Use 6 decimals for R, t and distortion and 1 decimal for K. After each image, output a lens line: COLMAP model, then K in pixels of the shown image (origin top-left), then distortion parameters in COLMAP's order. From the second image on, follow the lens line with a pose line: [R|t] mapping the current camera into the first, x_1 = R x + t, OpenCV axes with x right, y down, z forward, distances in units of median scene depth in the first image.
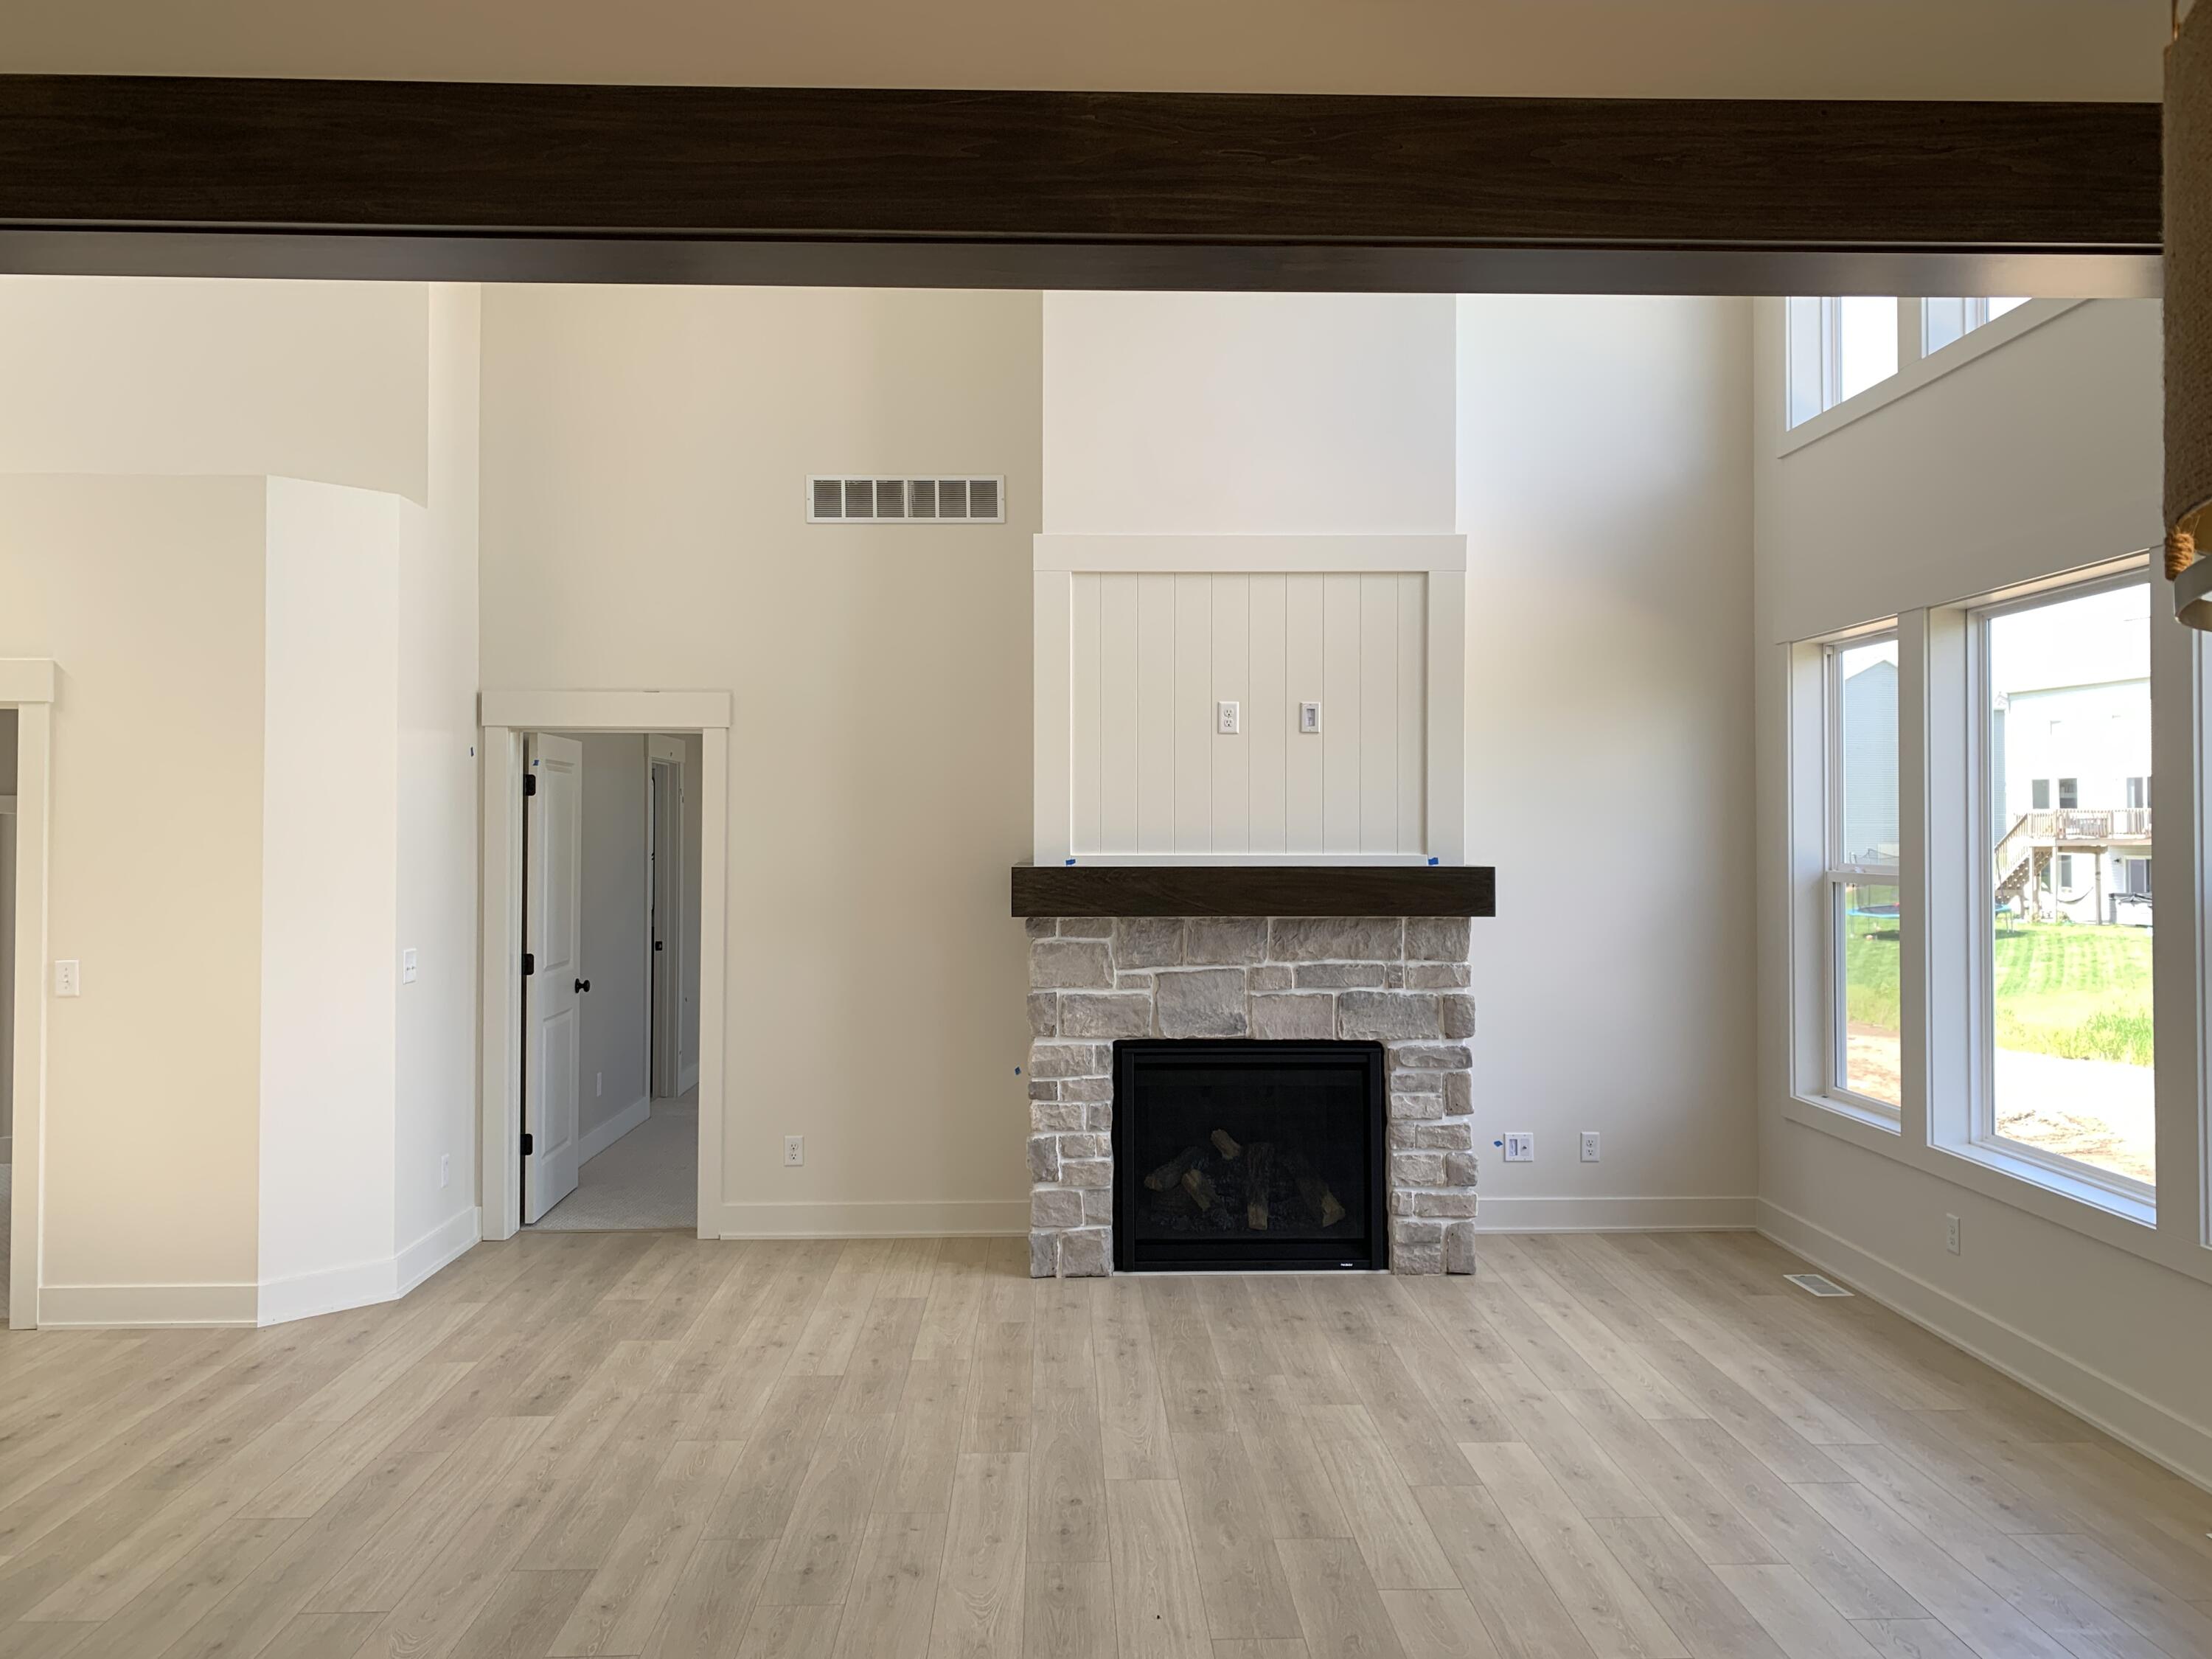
lens RADIAL K [[1720.1, 0, 1106.0], [0, 1720.1, 829.5], [0, 0, 1]] dist [0.177000, -0.215847]
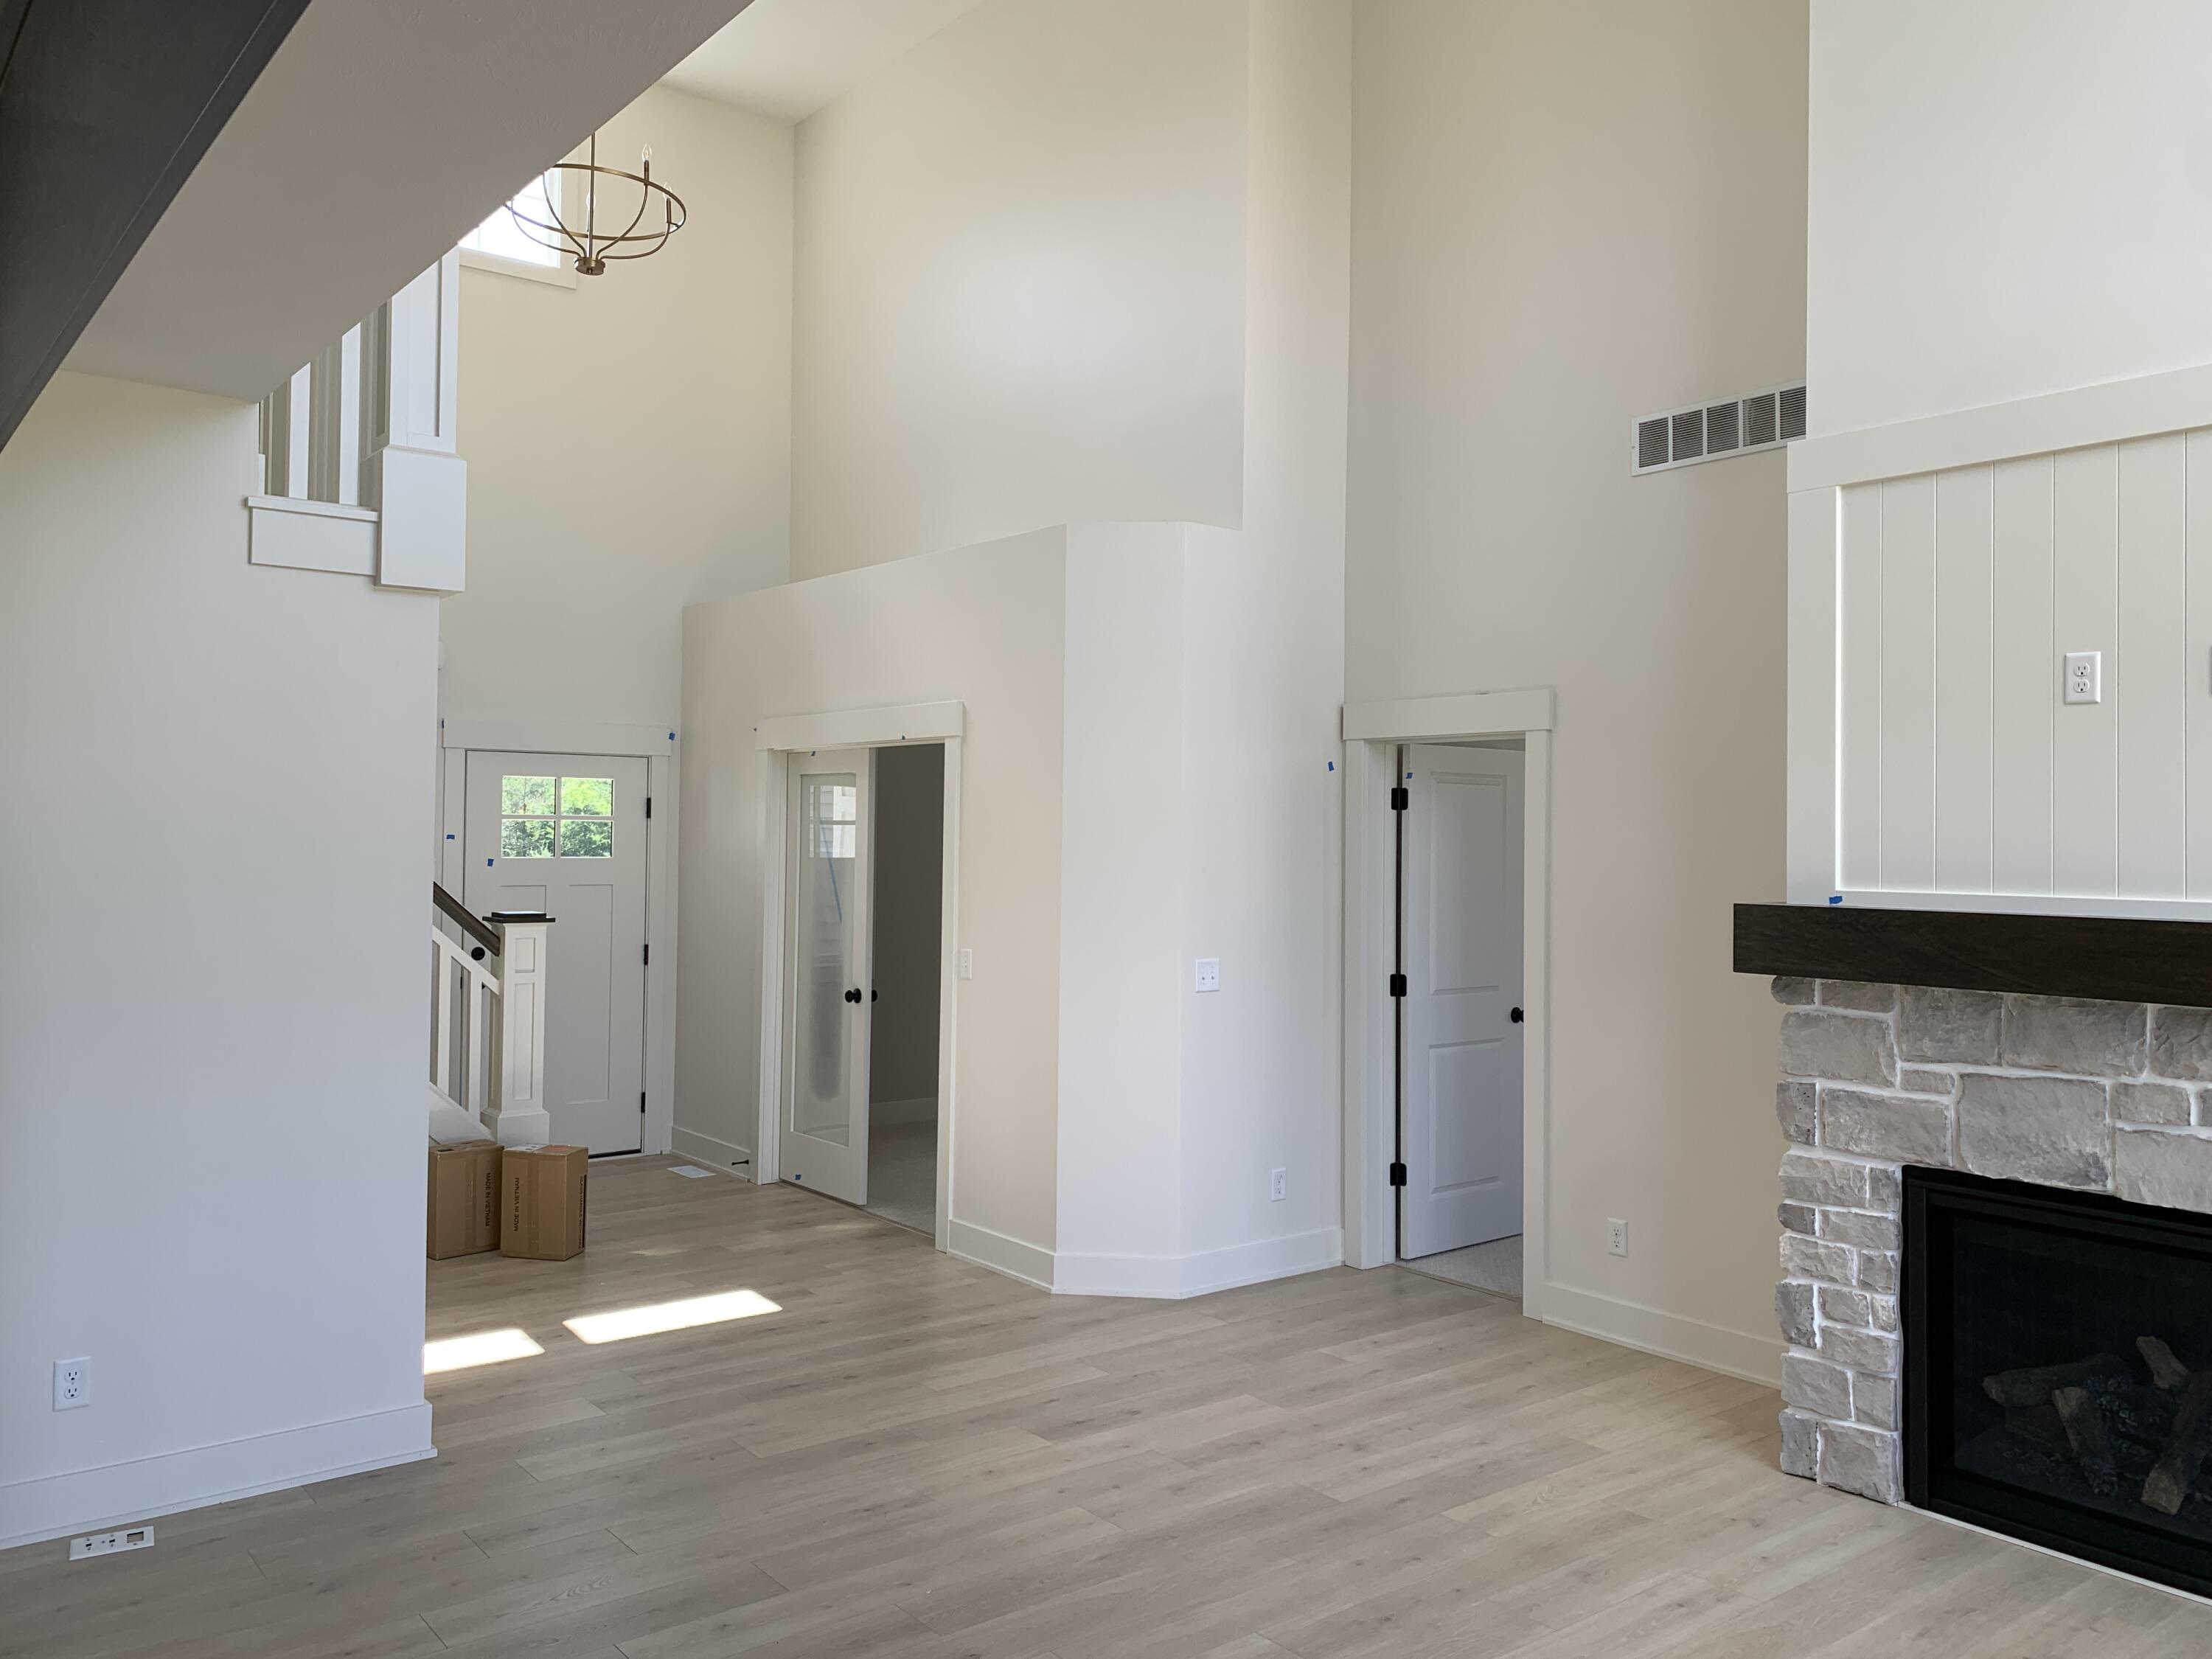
lens RADIAL K [[1736.6, 0, 1106.0], [0, 1736.6, 829.5], [0, 0, 1]] dist [-0.034923, 0.104690]
pose [[0.601733, 0.002912, -0.798692, 0.363750], [-0.008149, 0.999964, -0.002493, -0.005749], [0.798656, 0.008008, 0.601735, 0.337684]]
